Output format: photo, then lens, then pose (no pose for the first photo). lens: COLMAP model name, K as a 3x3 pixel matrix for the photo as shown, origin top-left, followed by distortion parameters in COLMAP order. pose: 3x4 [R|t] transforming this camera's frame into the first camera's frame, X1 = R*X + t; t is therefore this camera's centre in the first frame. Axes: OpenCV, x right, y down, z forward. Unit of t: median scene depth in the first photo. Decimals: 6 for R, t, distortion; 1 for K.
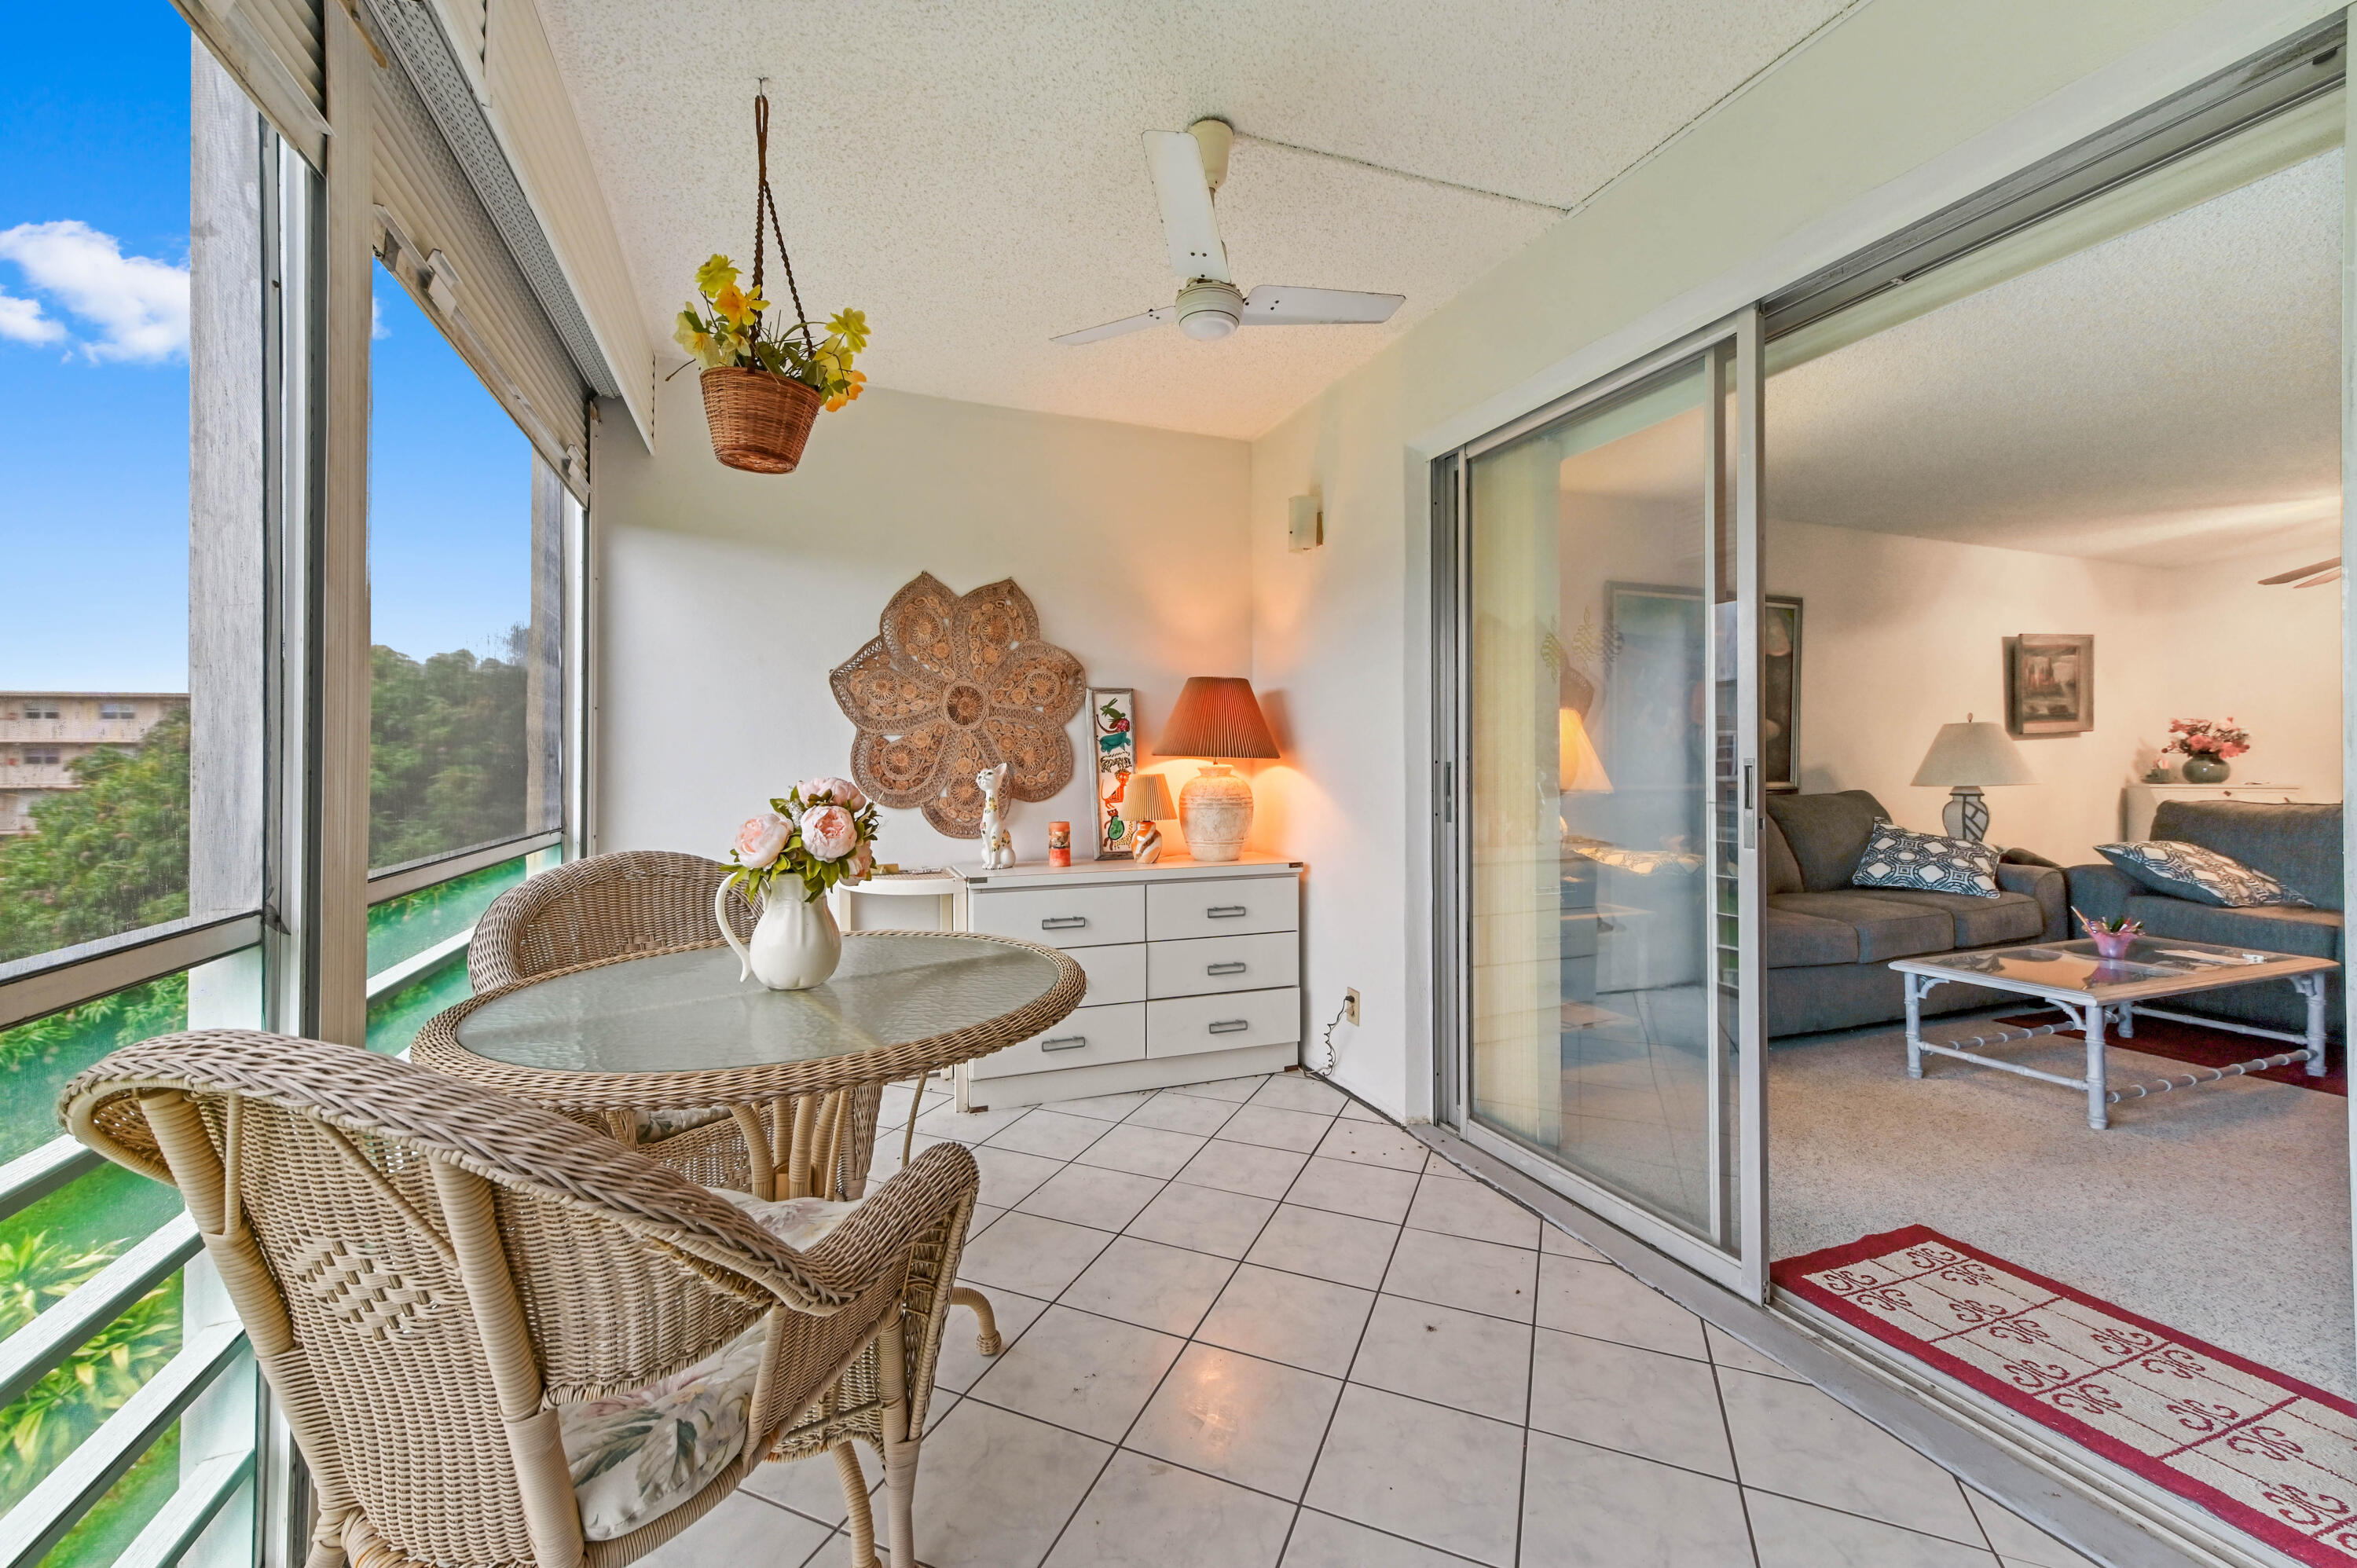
lens RADIAL K [[936.6, 0, 1167.1], [0, 936.6, 766.5], [0, 0, 1]] dist [0.015048, 0.000522]
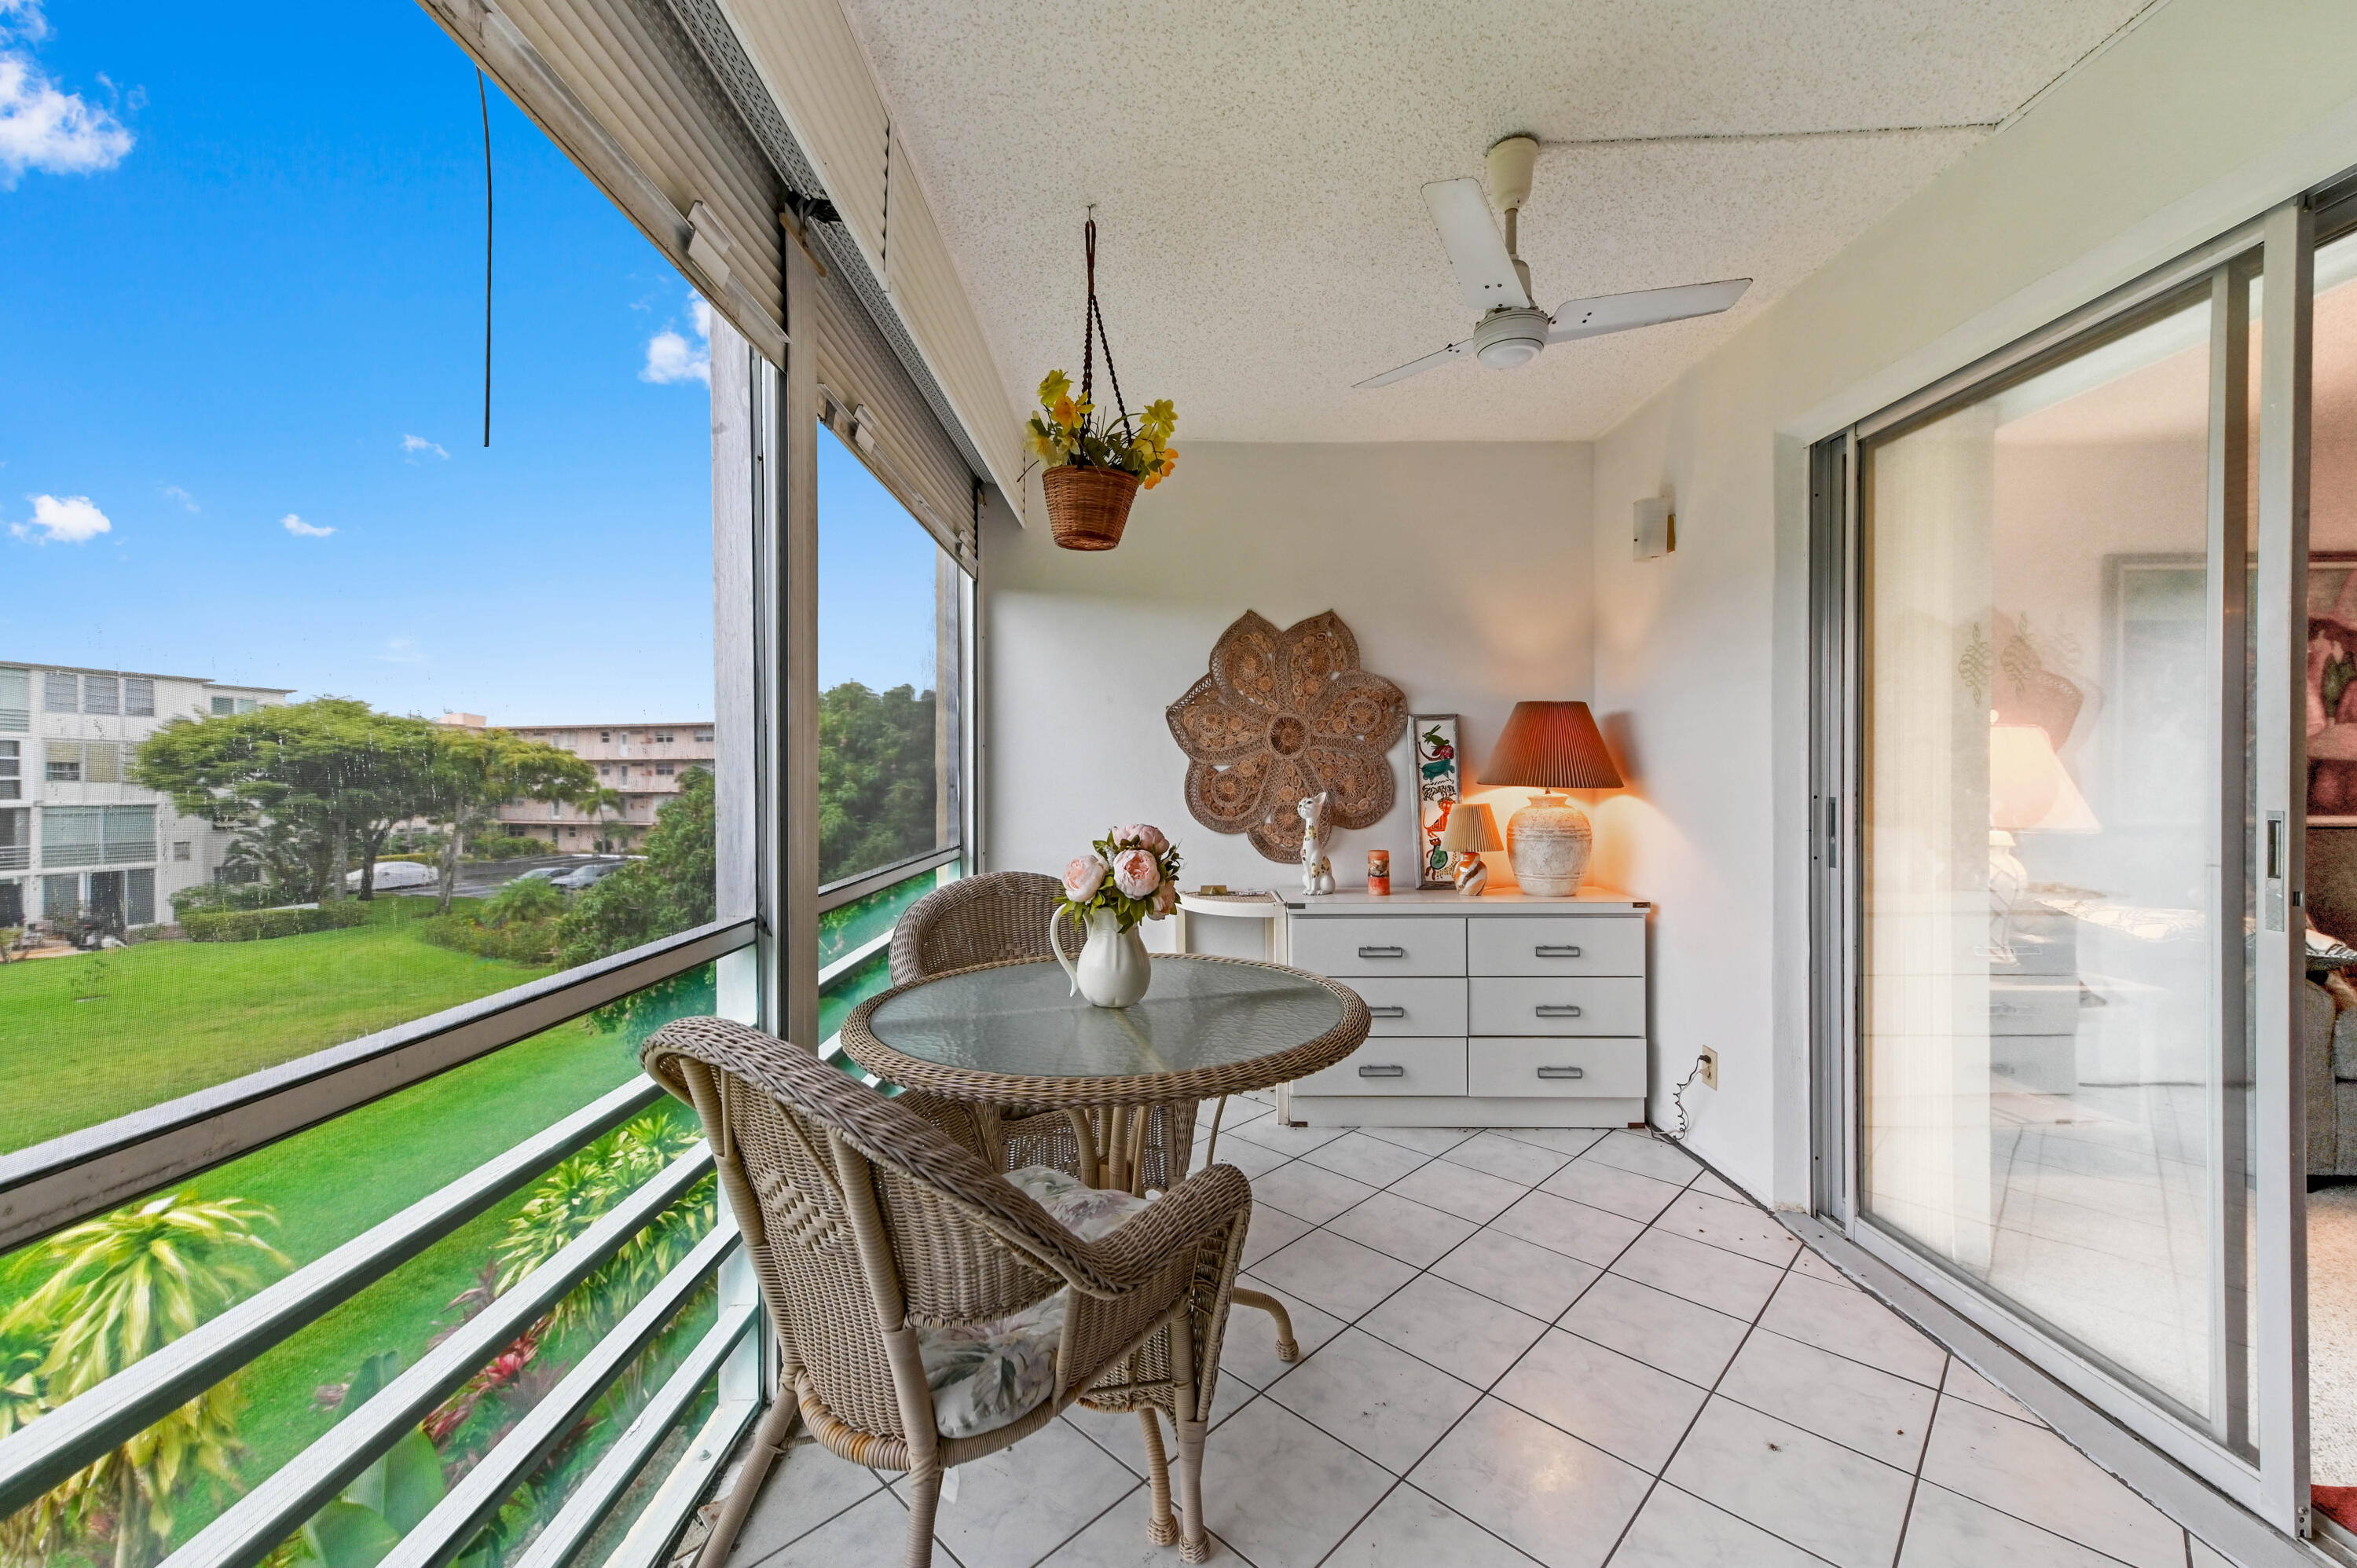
lens RADIAL K [[936.6, 0, 1168.3], [0, 936.6, 789.1], [0, 0, 1]] dist [0.015048, 0.000522]
pose [[0.930331, 0.002420, -0.366713, 0.047981], [0.003952, 0.999854, 0.016626, -0.026548], [0.366699, -0.016917, 0.930186, -0.020290]]
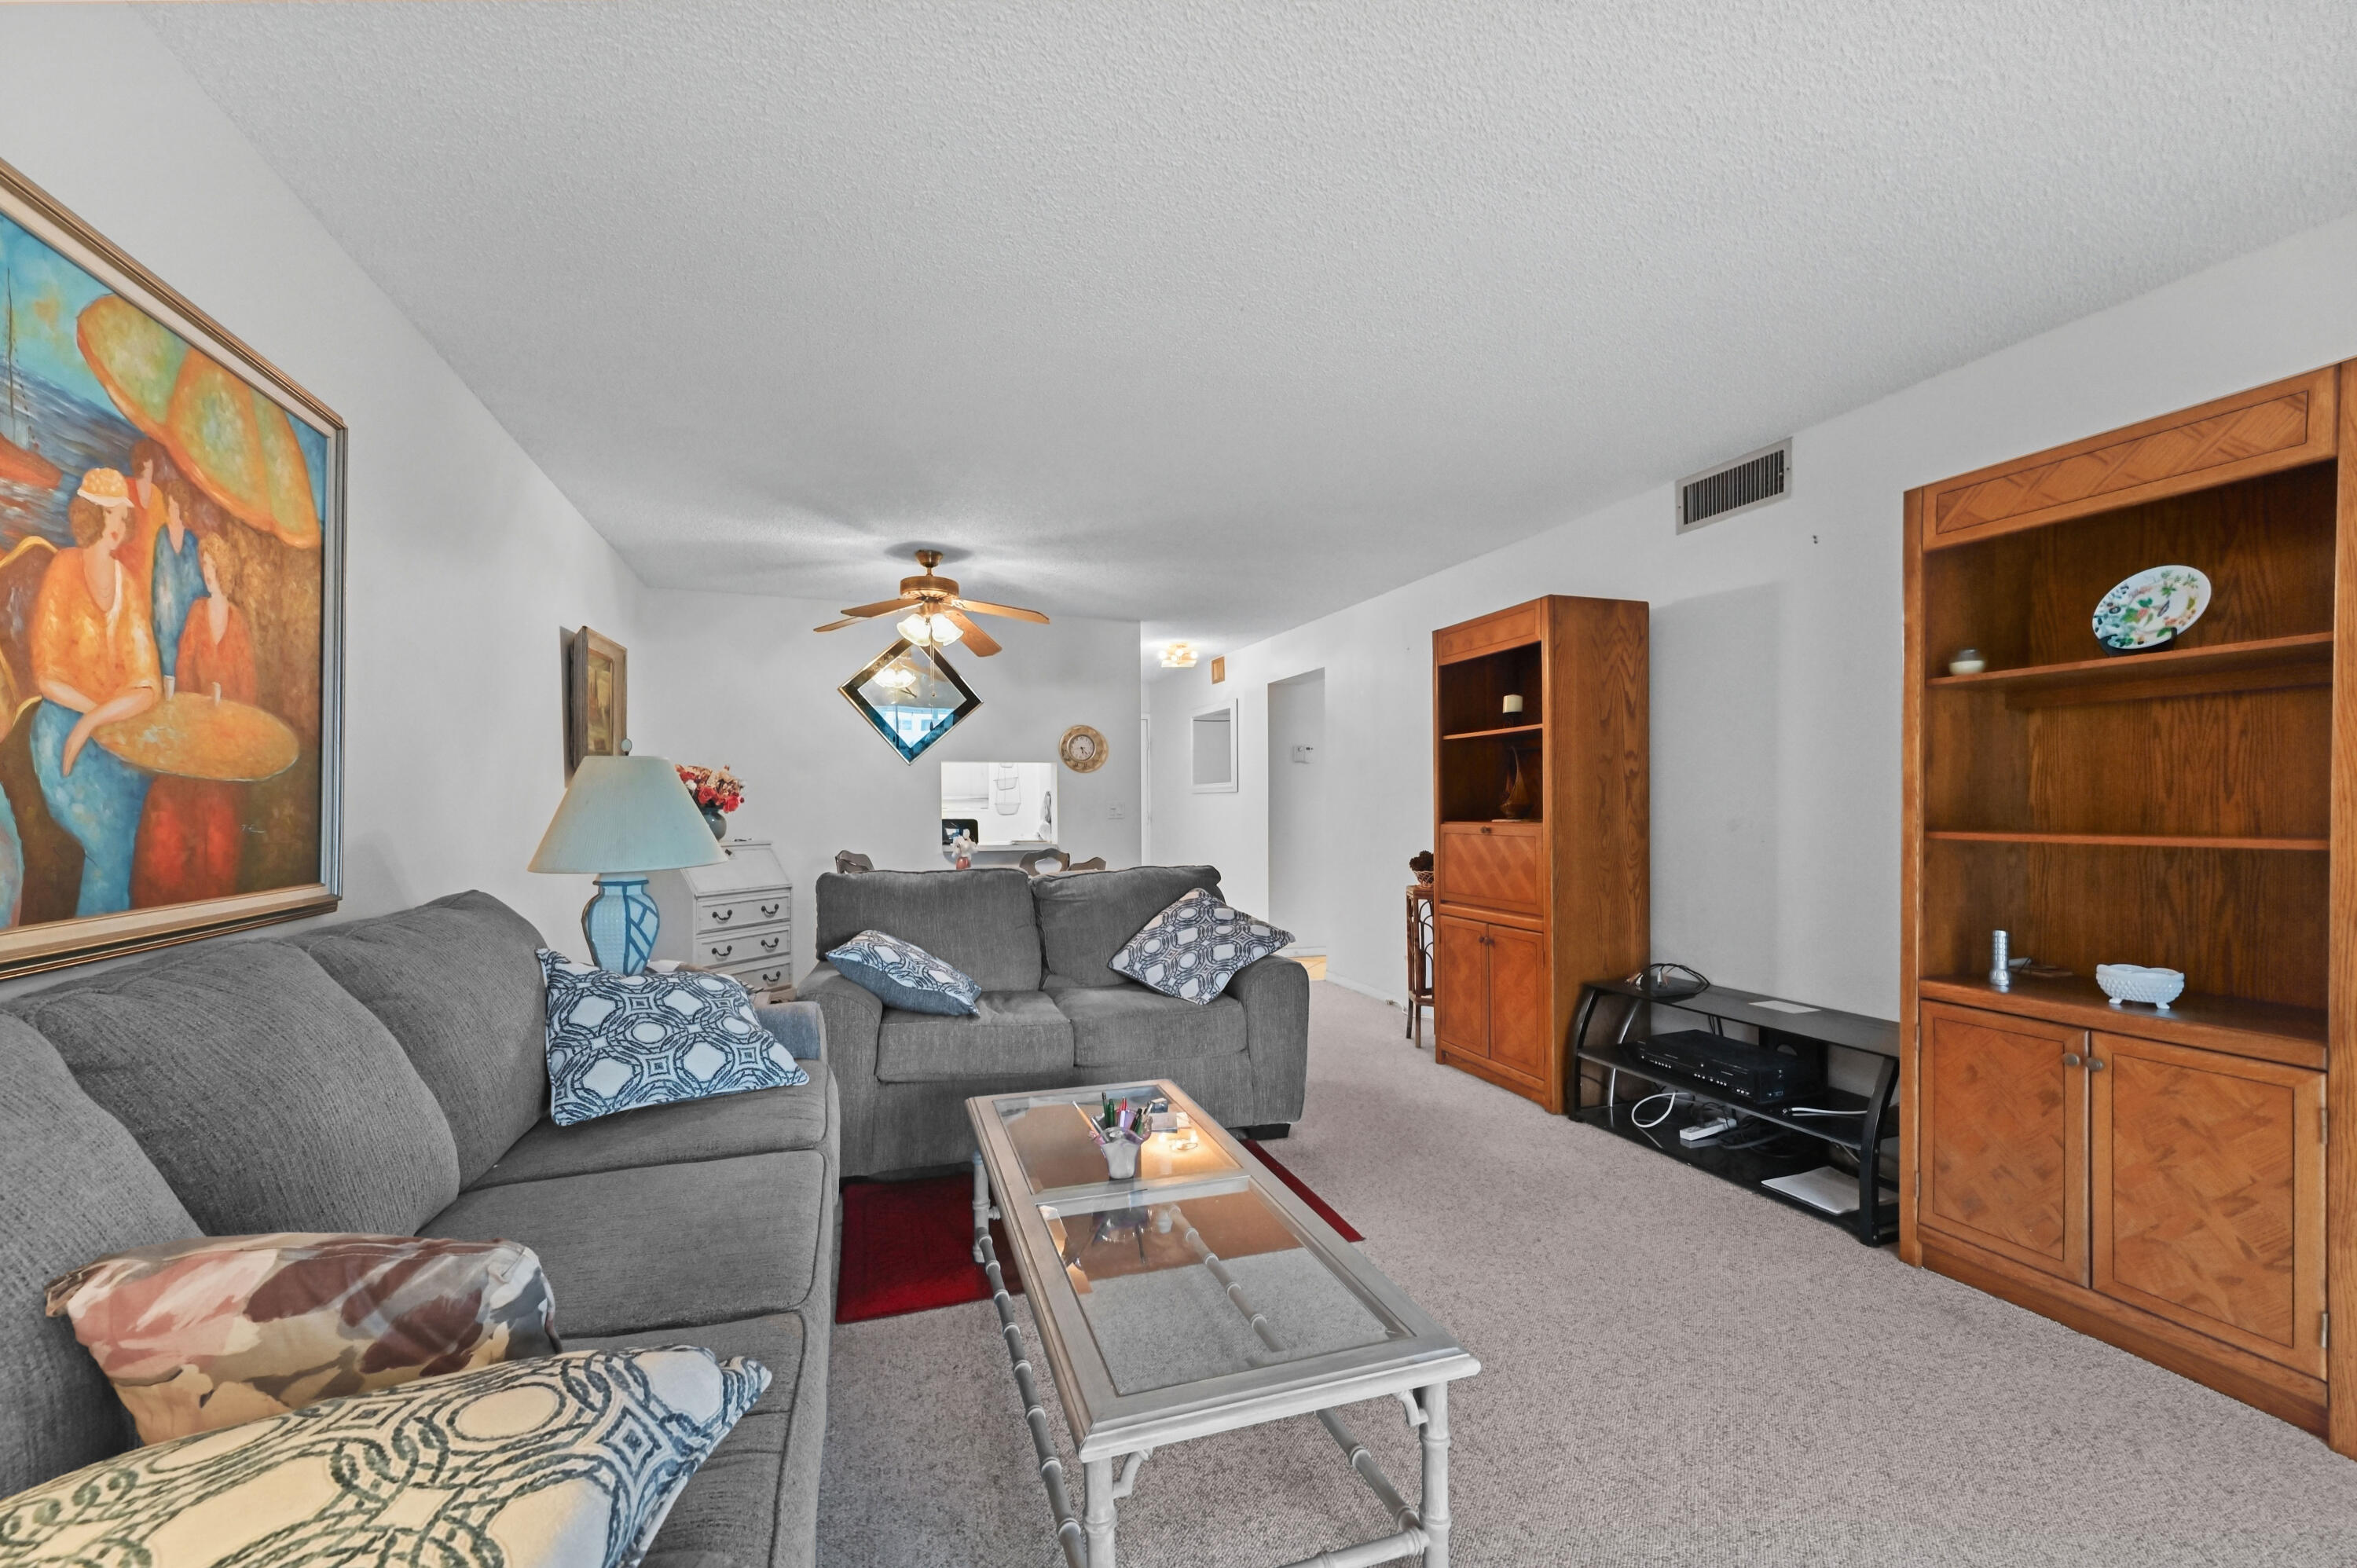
lens RADIAL K [[936.6, 0, 1176.7], [0, 936.6, 817.8], [0, 0, 1]] dist [0.015048, 0.000522]
pose [[0.032292, -0.010328, 0.999425, 0.409449], [-0.003384, 0.999940, 0.010443, -0.023003], [-0.999473, -0.003719, 0.032255, 0.916058]]
